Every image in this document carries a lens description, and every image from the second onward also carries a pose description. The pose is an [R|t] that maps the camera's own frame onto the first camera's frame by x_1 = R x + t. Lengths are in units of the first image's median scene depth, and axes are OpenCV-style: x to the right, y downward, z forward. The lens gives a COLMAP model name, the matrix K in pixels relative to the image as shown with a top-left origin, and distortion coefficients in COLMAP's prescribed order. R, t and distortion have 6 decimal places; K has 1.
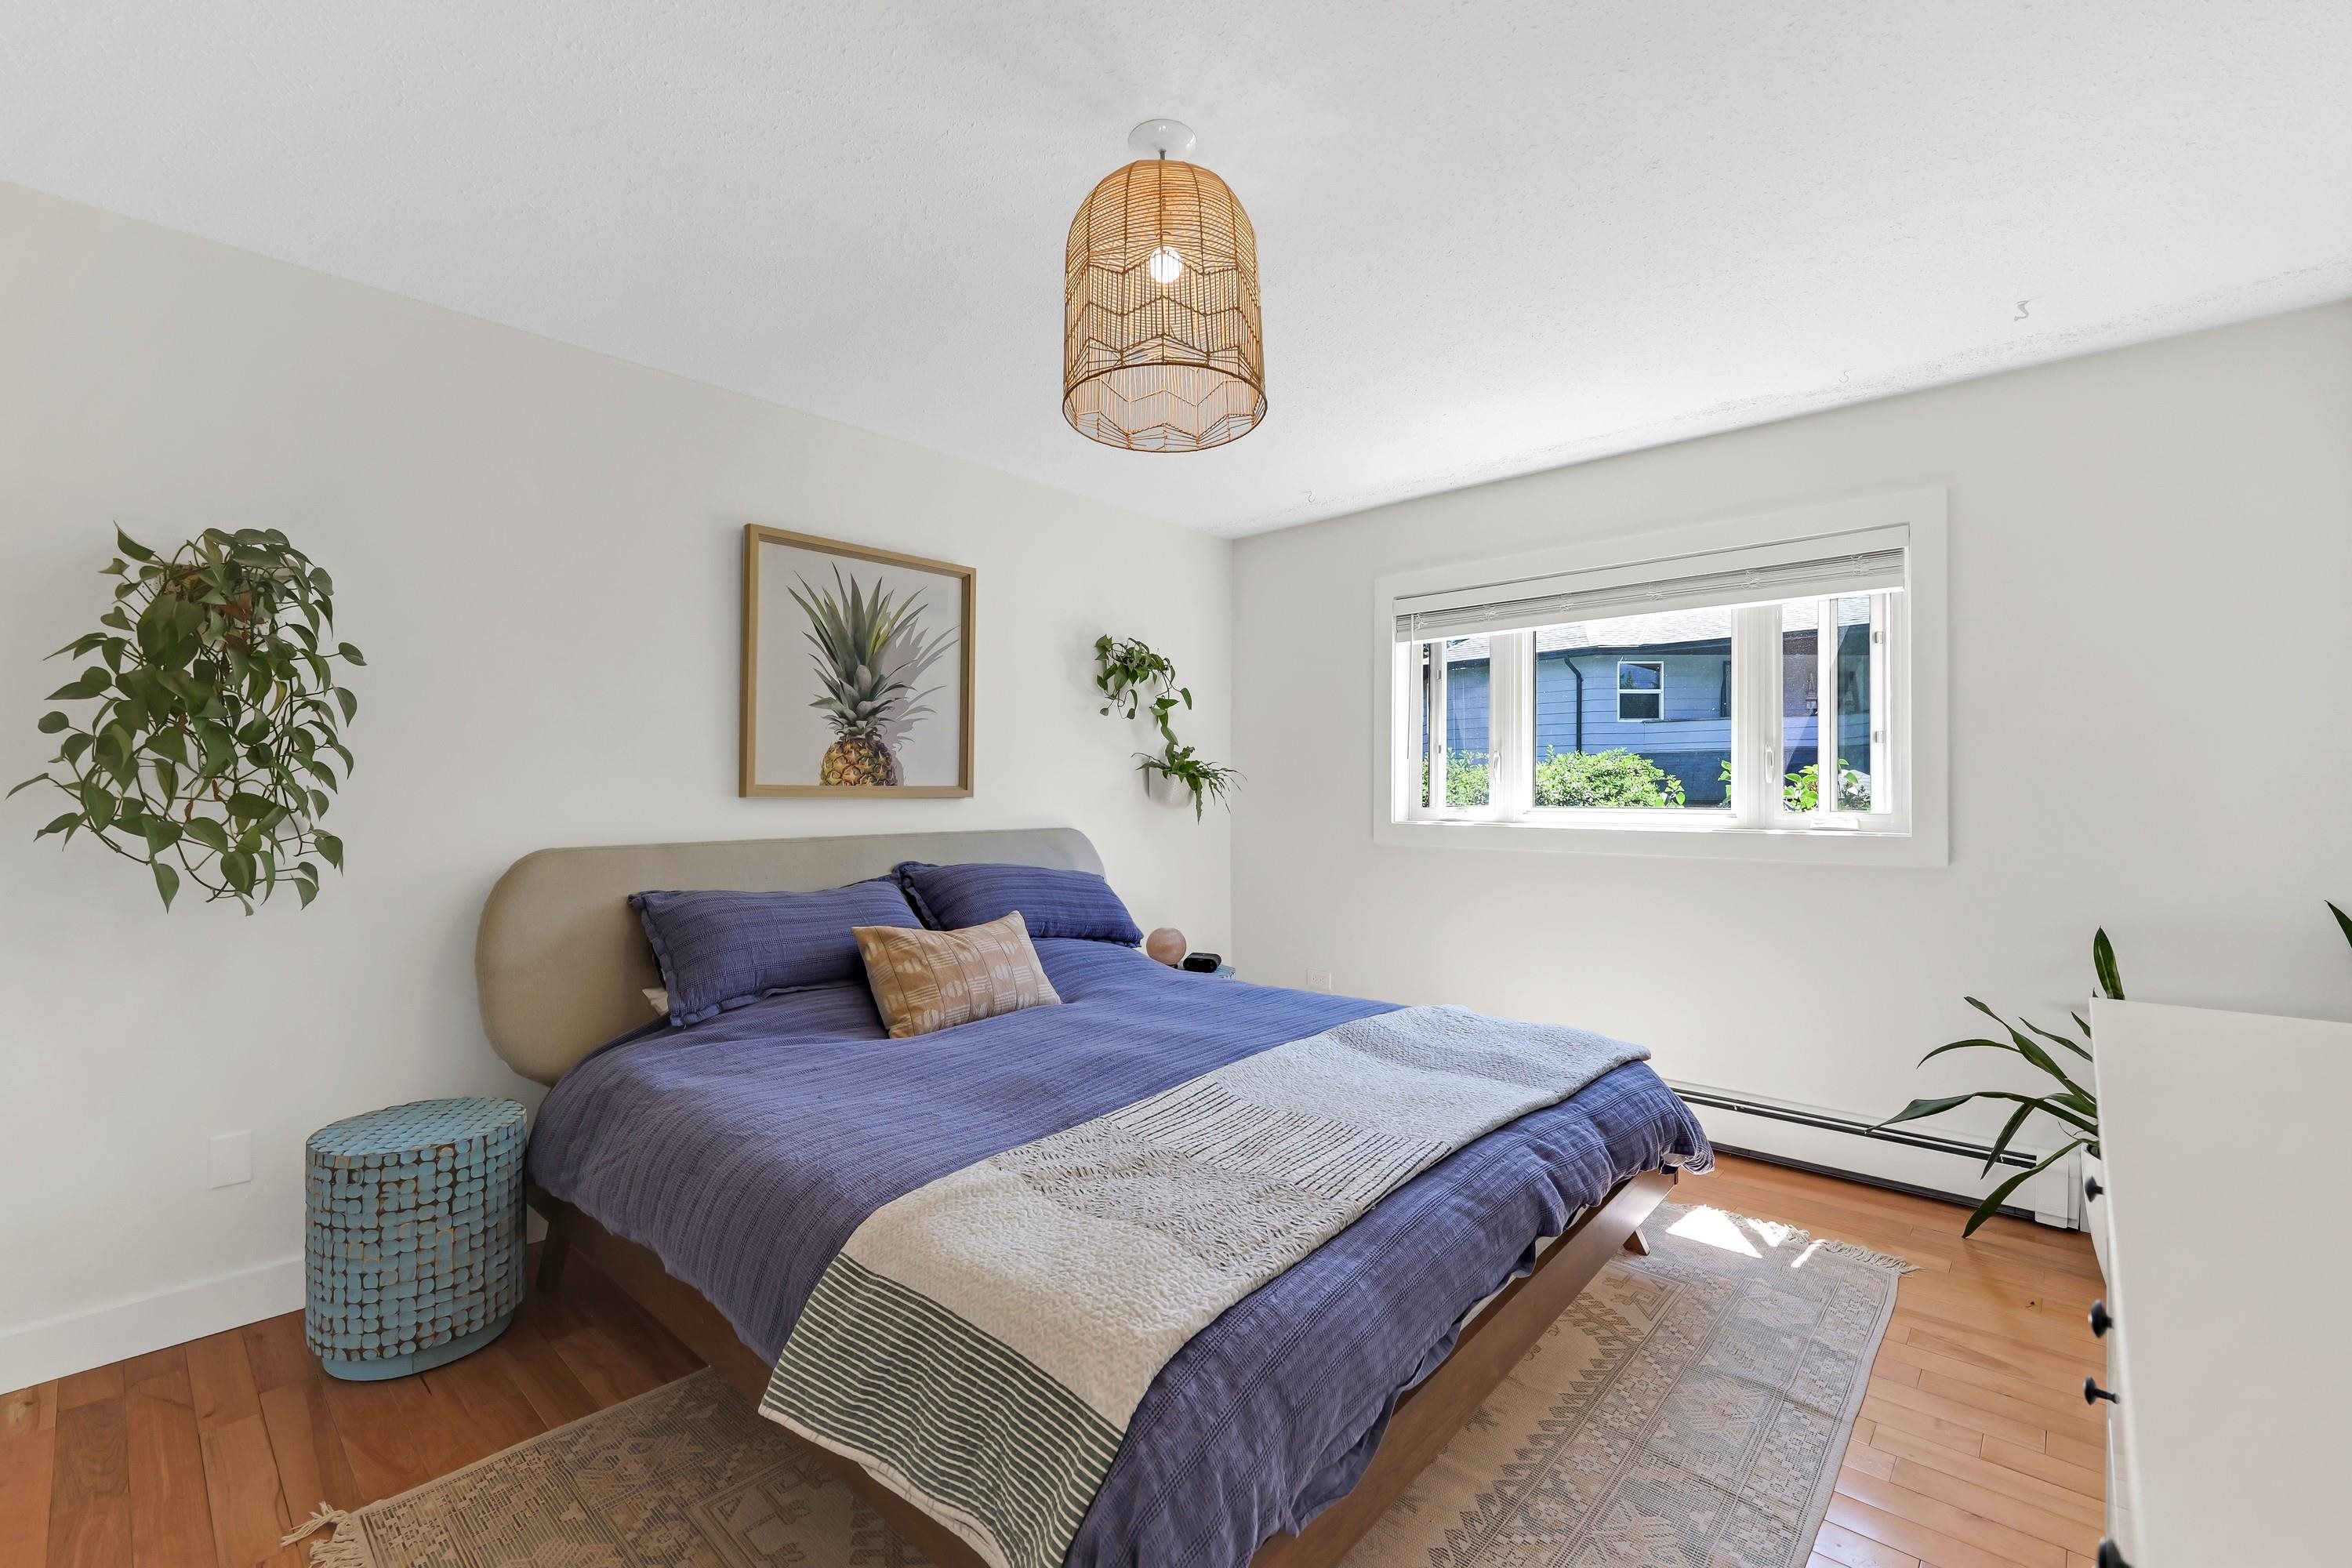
lens RADIAL K [[992.6, 0, 1176.0], [0, 992.6, 784.0], [0, 0, 1]] dist [-0.001642, -0.000208]
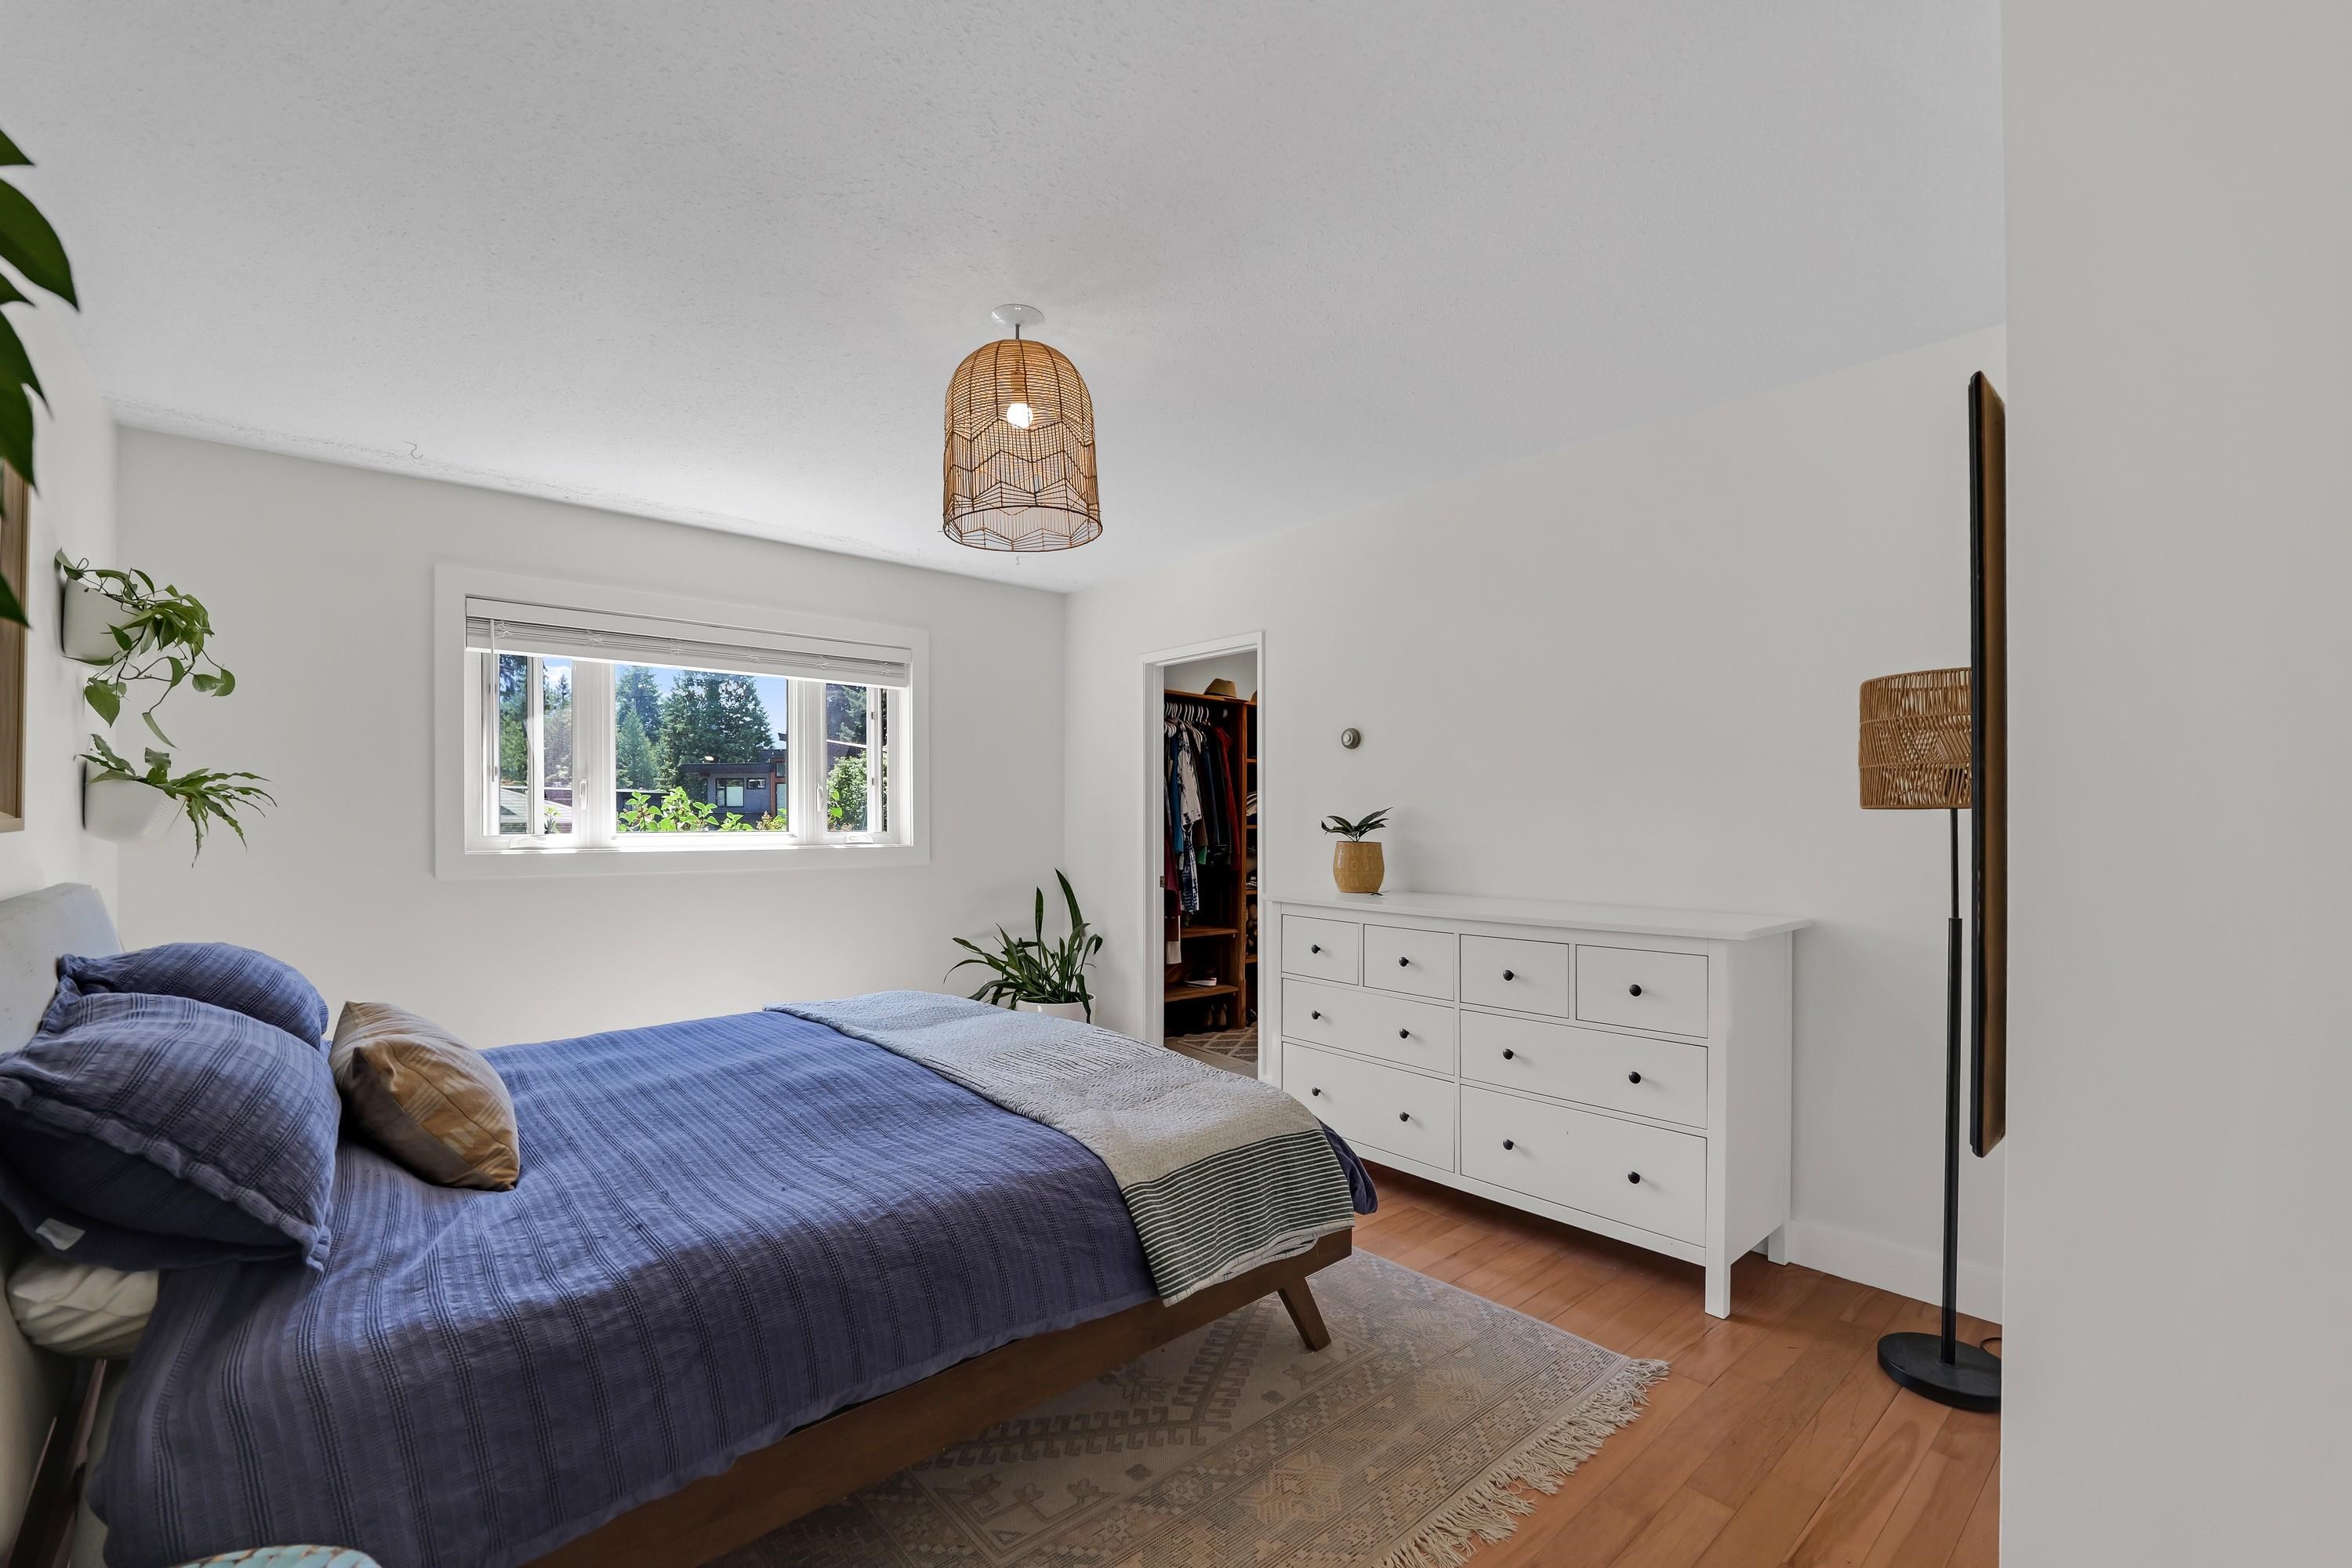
lens RADIAL K [[996.5, 0, 1173.2], [0, 996.5, 810.7], [0, 0, 1]] dist [-0.003759, -0.000251]
pose [[0.108816, 0.006734, 0.994039, -0.766866], [-0.006783, 0.999959, -0.006031, 0.002288], [-0.994039, -0.006087, 0.108857, 0.391123]]
